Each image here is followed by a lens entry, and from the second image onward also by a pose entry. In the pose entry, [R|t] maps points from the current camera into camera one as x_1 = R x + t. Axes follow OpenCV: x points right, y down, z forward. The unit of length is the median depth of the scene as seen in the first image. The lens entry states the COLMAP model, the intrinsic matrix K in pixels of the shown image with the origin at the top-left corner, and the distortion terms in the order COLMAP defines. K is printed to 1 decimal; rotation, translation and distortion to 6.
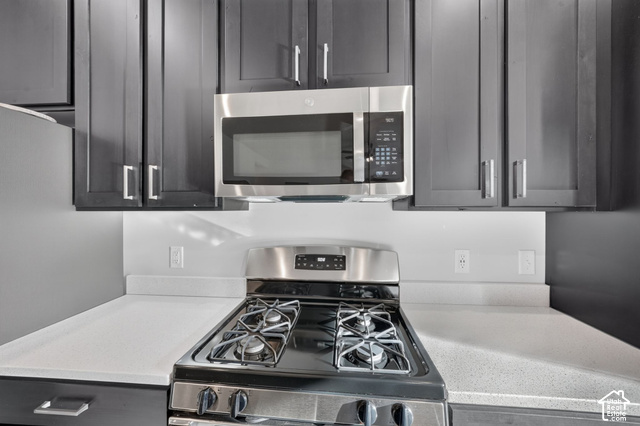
lens RADIAL K [[255.9, 0, 319.5], [0, 255.9, 210.3], [0, 0, 1]] dist [0.002034, -0.000195]
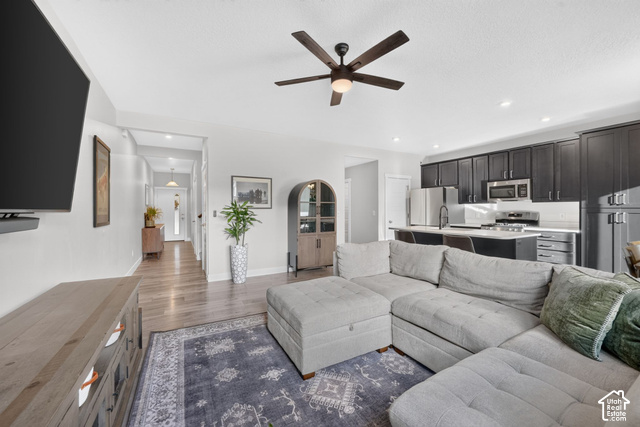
lens RADIAL K [[255.9, 0, 321.8], [0, 255.9, 210.2], [0, 0, 1]] dist [0.002034, -0.000195]
pose [[0.543599, 0.012137, -0.839258, 2.123243], [-0.004908, 0.999924, 0.011281, 0.103027], [0.839331, -0.002013, 0.543617, -4.642906]]
